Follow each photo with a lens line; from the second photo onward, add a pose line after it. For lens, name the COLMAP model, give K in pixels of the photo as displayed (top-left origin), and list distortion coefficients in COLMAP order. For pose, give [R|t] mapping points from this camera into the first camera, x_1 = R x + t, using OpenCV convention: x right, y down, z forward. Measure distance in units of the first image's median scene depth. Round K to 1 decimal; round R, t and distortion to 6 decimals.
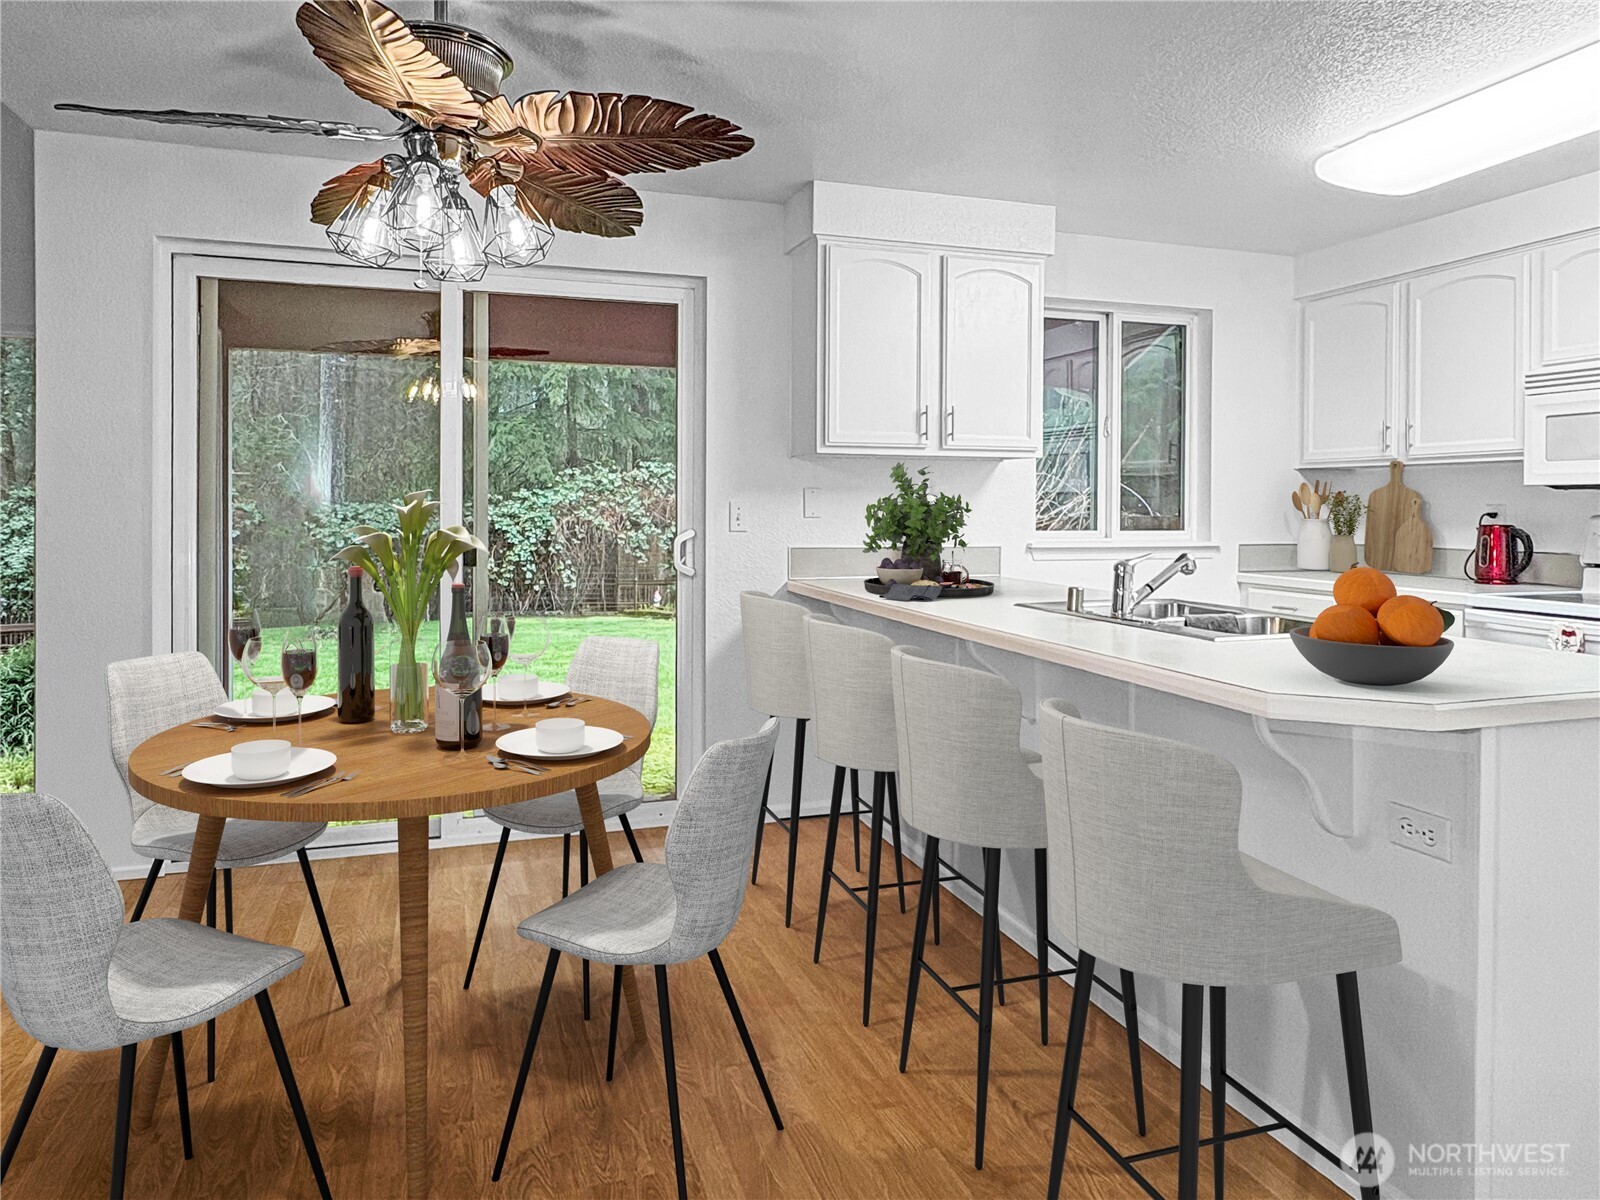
lens RADIAL K [[1037.0, 0, 809.0], [0, 1037.0, 510.0], [0, 0, 1]] dist [0.033229, 0.000145]
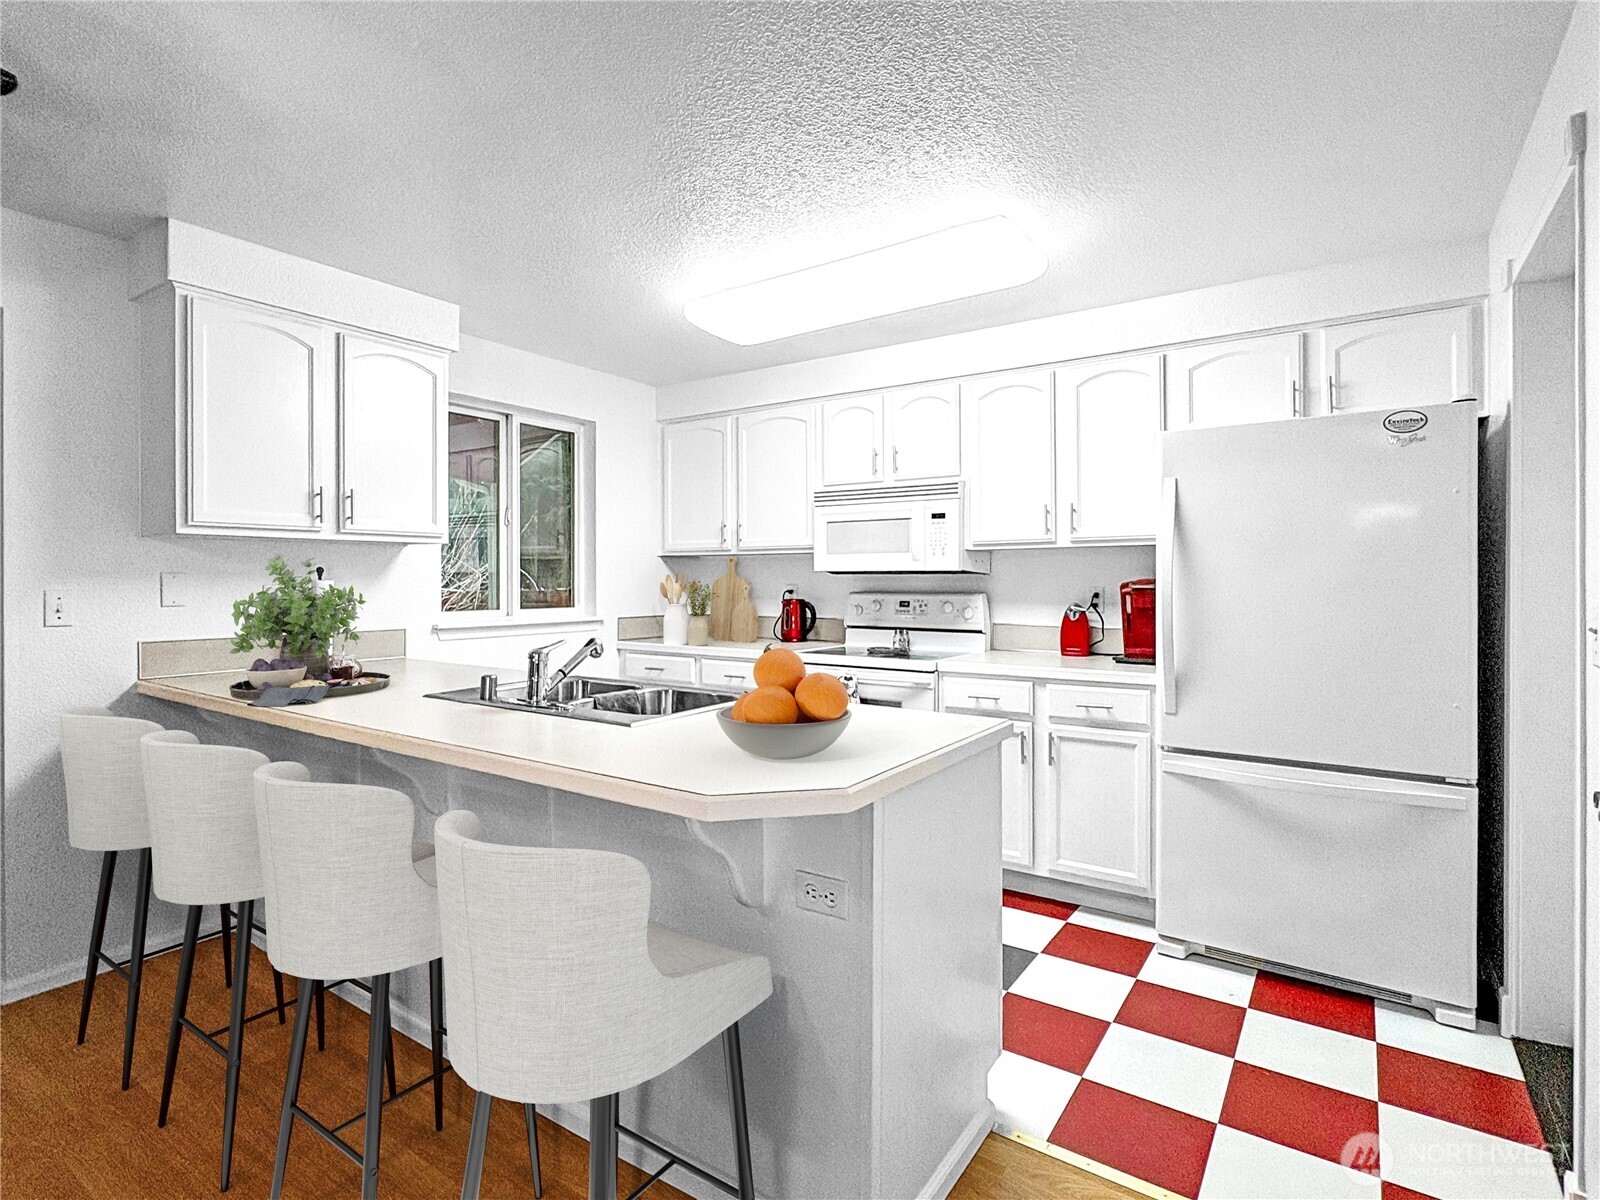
lens RADIAL K [[804.7, 0, 793.8], [0, 804.7, 571.8], [0, 0, 1]] dist [-0.003959, 0.003822]
pose [[0.805537, 0.000628, 0.592546, 0.026663], [0.007752, 0.999903, -0.011598, -0.009271], [-0.592495, 0.013936, 0.805453, 0.148500]]
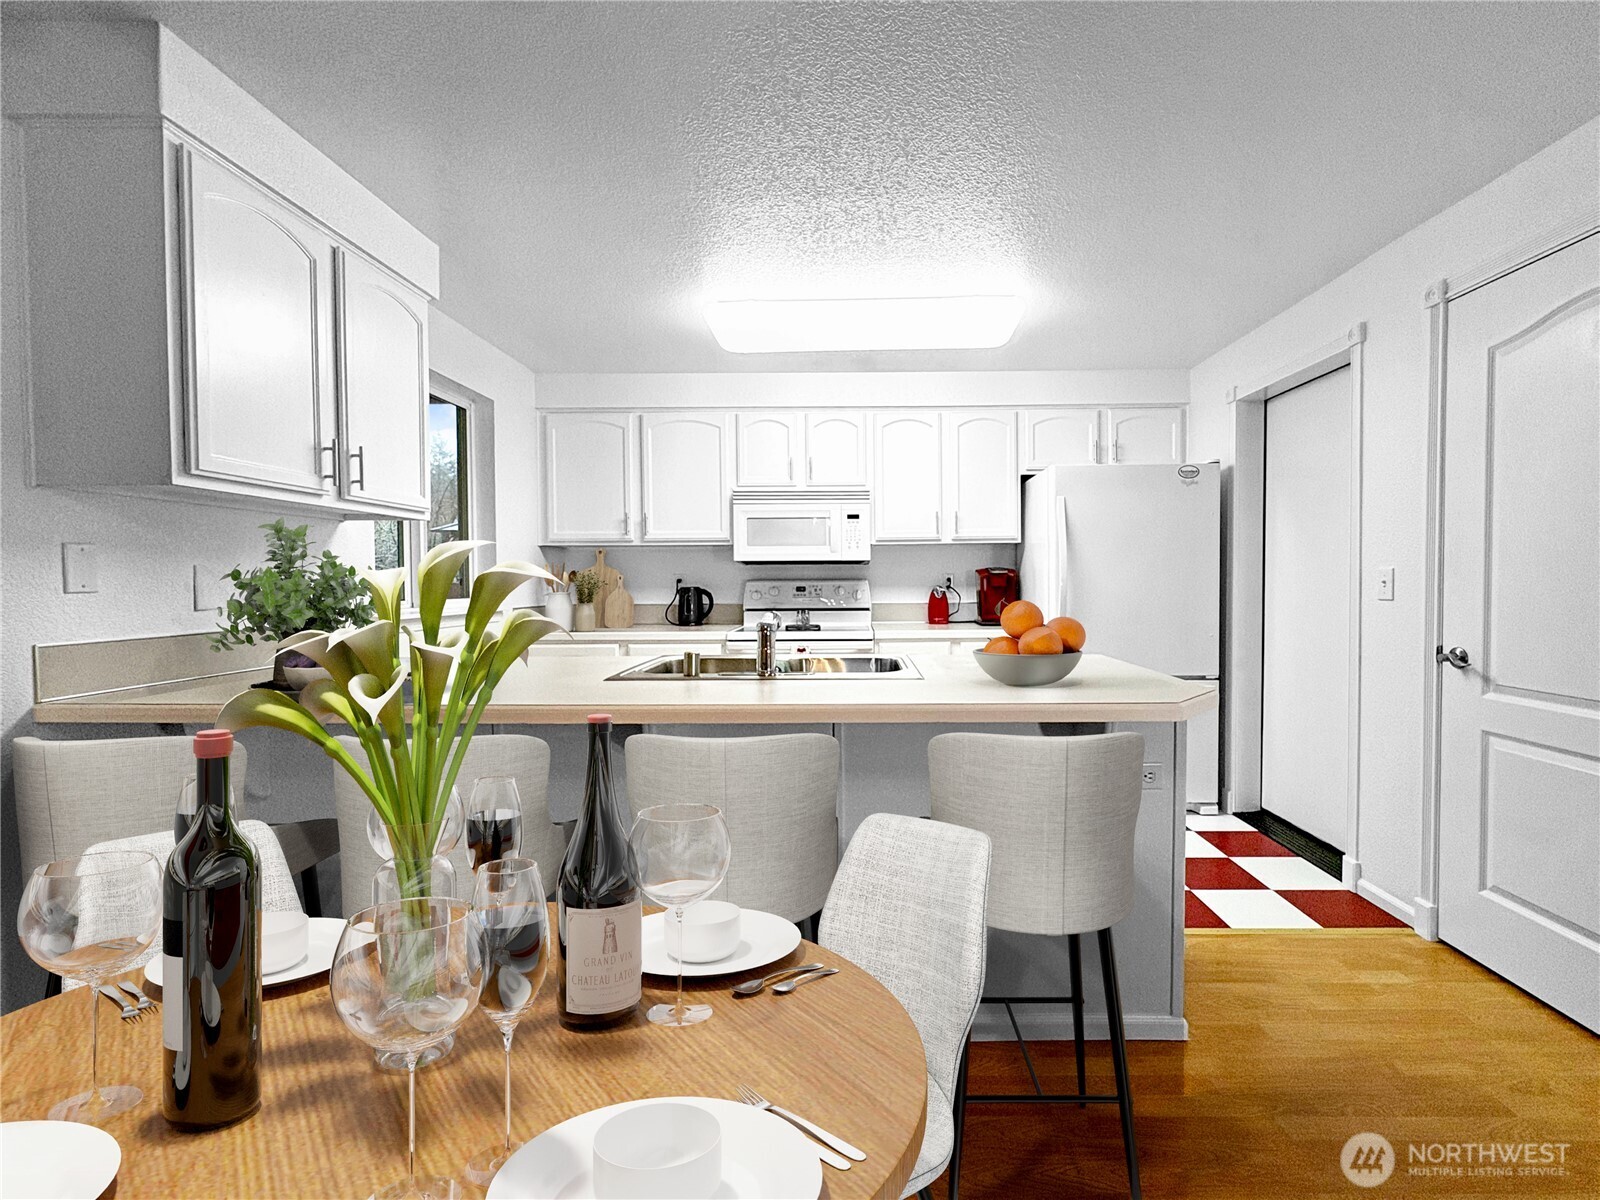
lens RADIAL K [[695.7, 0, 804.7], [0, 695.7, 594.9], [0, 0, 1]] dist [-0.002130, -0.000249]
pose [[0.342479, -0.023310, 0.939236, -0.243327], [0.011996, 0.999719, 0.020437, 0.007265], [-0.939449, 0.004268, 0.342662, 0.501992]]
